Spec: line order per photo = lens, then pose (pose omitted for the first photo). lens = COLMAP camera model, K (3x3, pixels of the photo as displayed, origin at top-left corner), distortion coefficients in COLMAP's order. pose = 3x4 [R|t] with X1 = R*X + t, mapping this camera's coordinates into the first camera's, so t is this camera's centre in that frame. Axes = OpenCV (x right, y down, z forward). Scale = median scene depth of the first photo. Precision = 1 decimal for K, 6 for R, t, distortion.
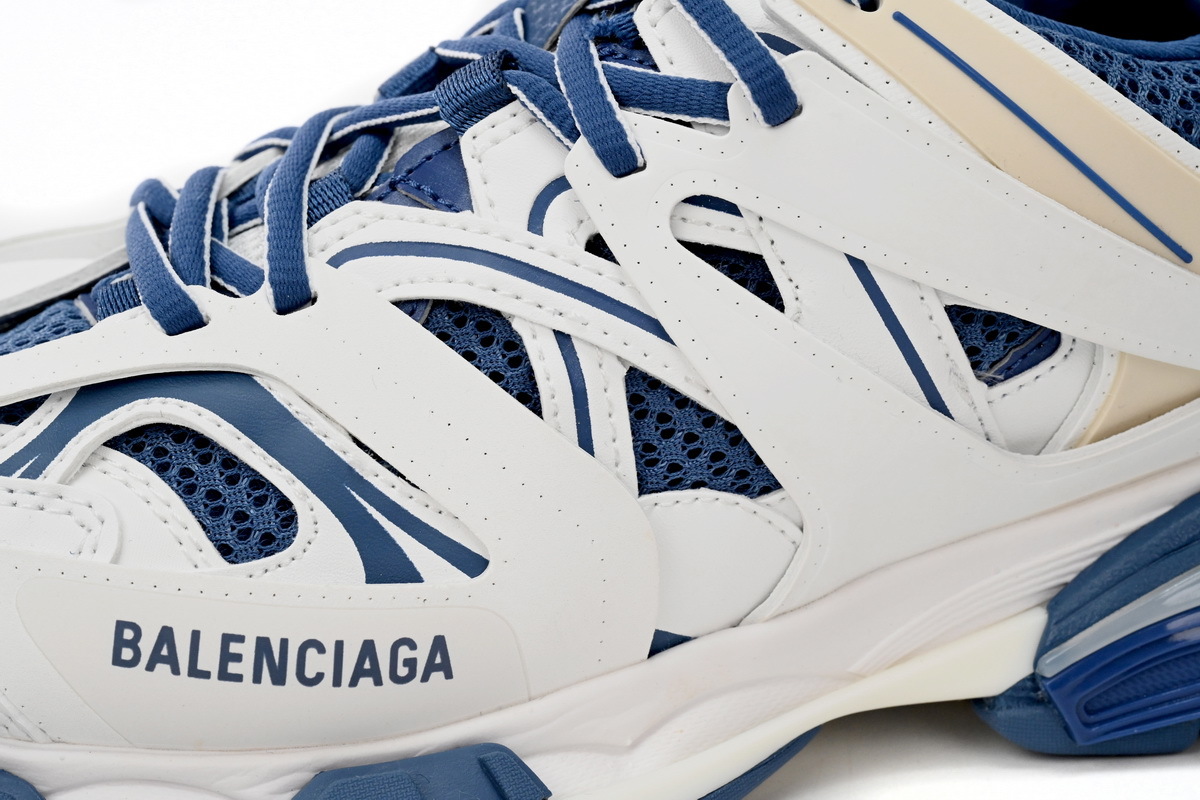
lens RADIAL K [[2689.8, 0, 600.0], [0, 2689.8, 400.0], [0, 0, 1]] dist [-0.002474, -0.037784]
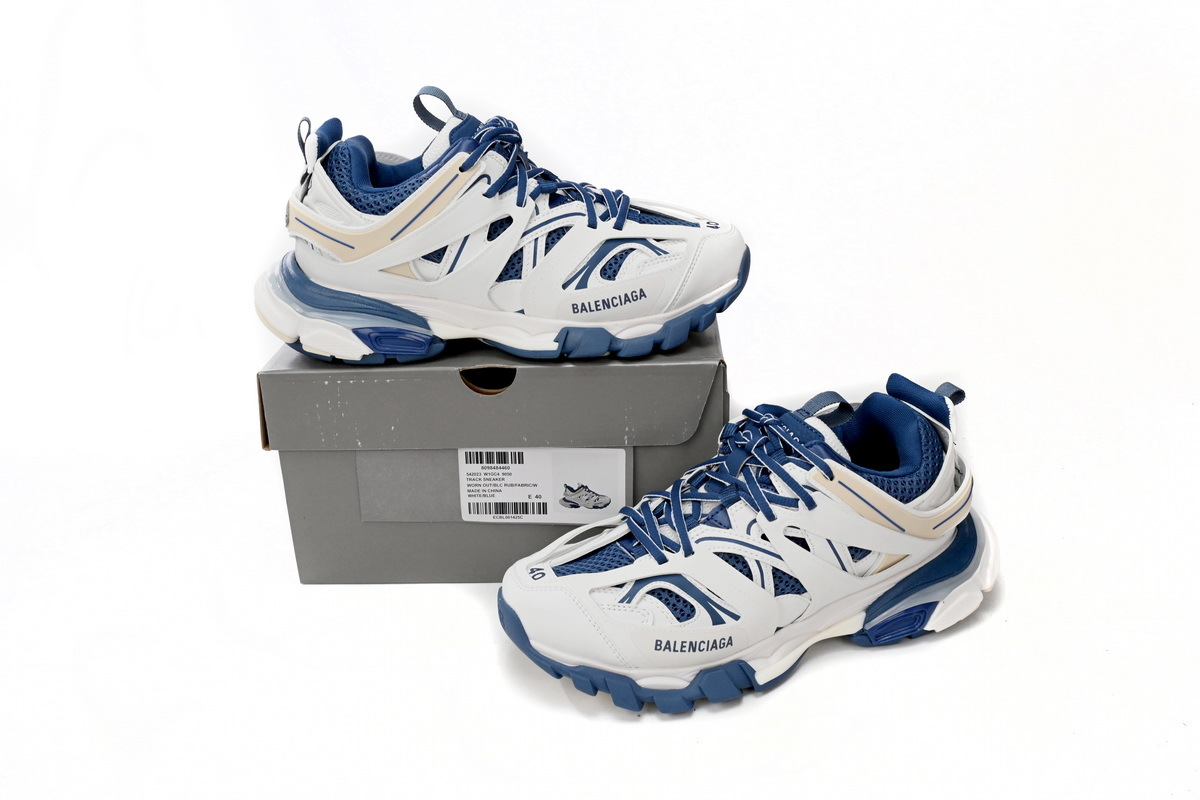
lens RADIAL K [[1207.5, 0, 600.0], [0, 1207.5, 400.0], [0, 0, 1]] dist [-0.009983, -0.003067]
pose [[0.991859, -0.036741, 0.121929, -0.459830], [0.026517, 0.996075, 0.084447, -0.423186], [-0.124553, -0.080526, 0.988940, -0.742884]]
